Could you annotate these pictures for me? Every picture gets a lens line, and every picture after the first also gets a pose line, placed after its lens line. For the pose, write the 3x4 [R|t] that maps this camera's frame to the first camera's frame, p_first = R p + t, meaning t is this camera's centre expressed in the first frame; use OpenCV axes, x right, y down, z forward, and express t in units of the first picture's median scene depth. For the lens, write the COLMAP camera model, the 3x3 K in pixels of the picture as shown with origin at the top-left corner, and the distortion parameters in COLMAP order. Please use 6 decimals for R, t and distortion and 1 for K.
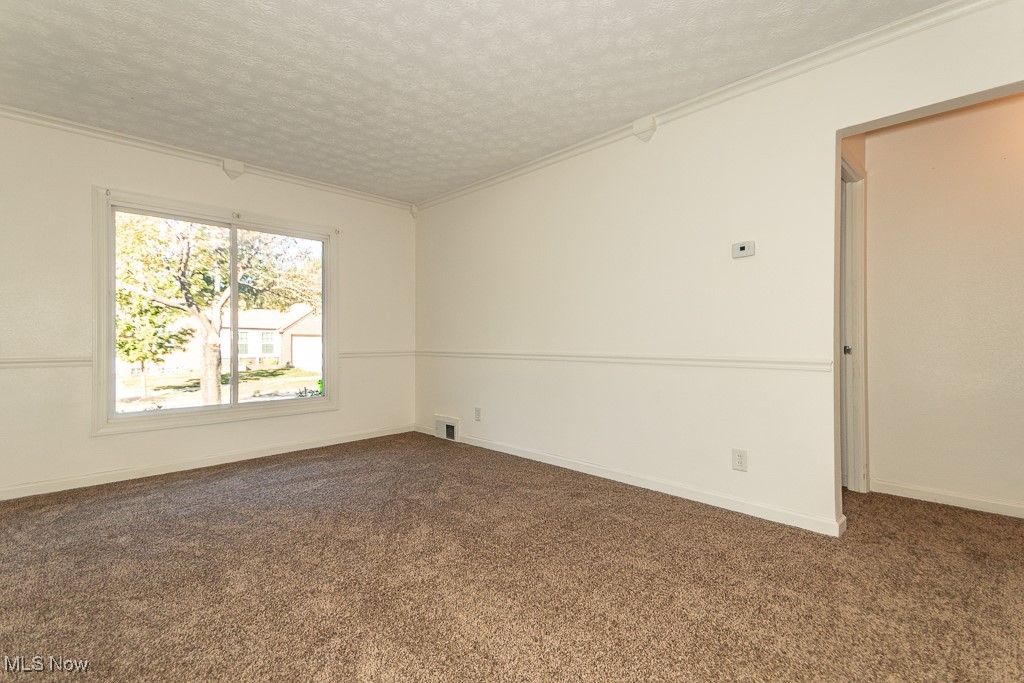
lens RADIAL K [[474.9, 0, 507.7], [0, 474.9, 343.2], [0, 0, 1]] dist [-0.000218, -0.003247]
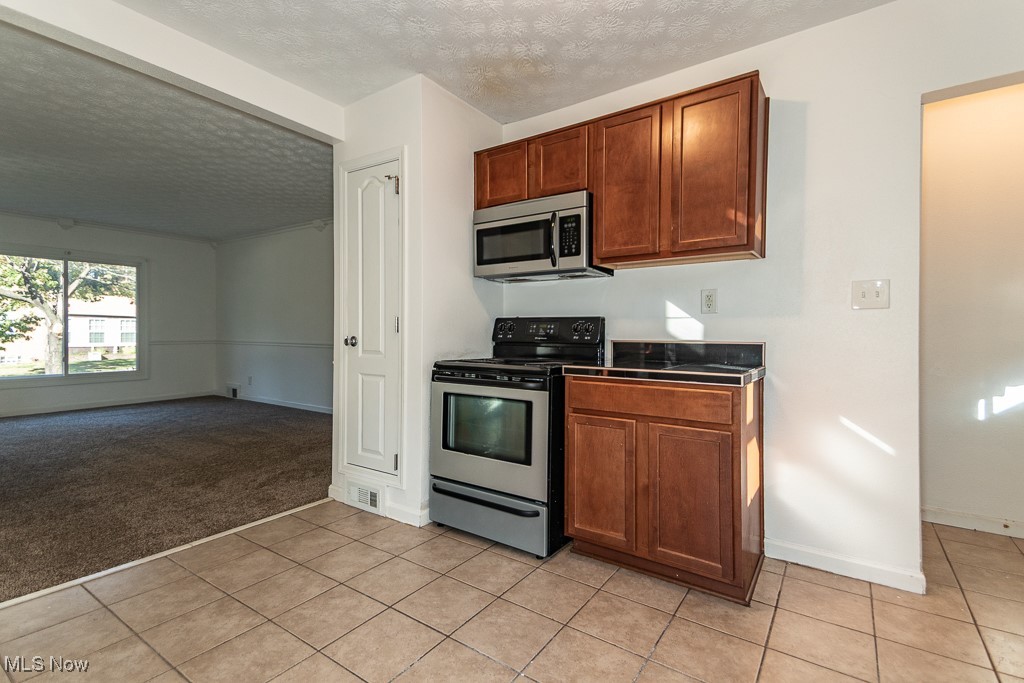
lens RADIAL K [[474.9, 0, 517.7], [0, 474.9, 337.2], [0, 0, 1]] dist [-0.000218, -0.003247]
pose [[0.978957, 0.007656, 0.203923, 0.189645], [-0.008996, 0.999944, 0.005643, -0.004230], [-0.203868, -0.007359, 0.978971, -0.279926]]
